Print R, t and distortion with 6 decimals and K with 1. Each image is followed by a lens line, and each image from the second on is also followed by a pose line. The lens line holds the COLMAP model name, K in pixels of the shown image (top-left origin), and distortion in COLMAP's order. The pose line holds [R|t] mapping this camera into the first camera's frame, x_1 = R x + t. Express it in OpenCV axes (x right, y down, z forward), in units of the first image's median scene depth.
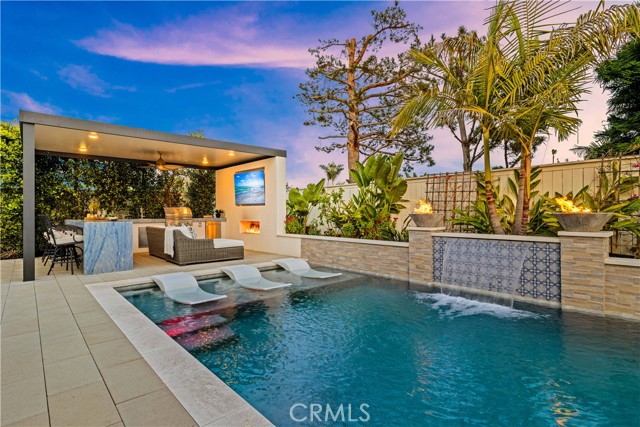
lens RADIAL K [[327.6, 0, 320.0], [0, 327.6, 213.5], [0, 0, 1]] dist [-0.002636, -0.000577]
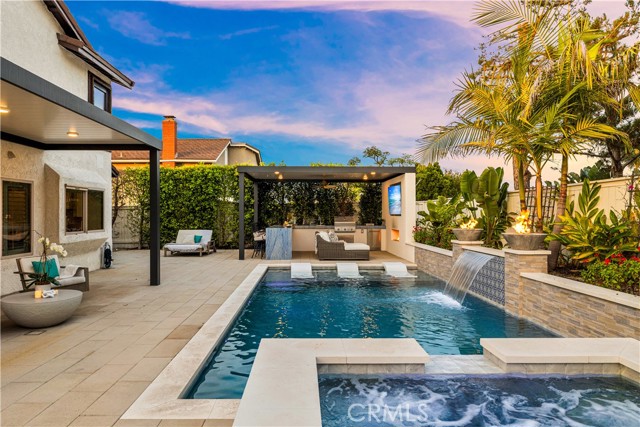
lens RADIAL K [[415.0, 0, 305.5], [0, 415.0, 213.2], [0, 0, 1]] dist [-0.000292, 0.000428]
pose [[0.750118, 0.003852, -0.661293, 0.561001], [-0.006733, 0.999976, -0.001812, -0.031840], [0.661270, 0.005811, 0.750126, -0.307586]]
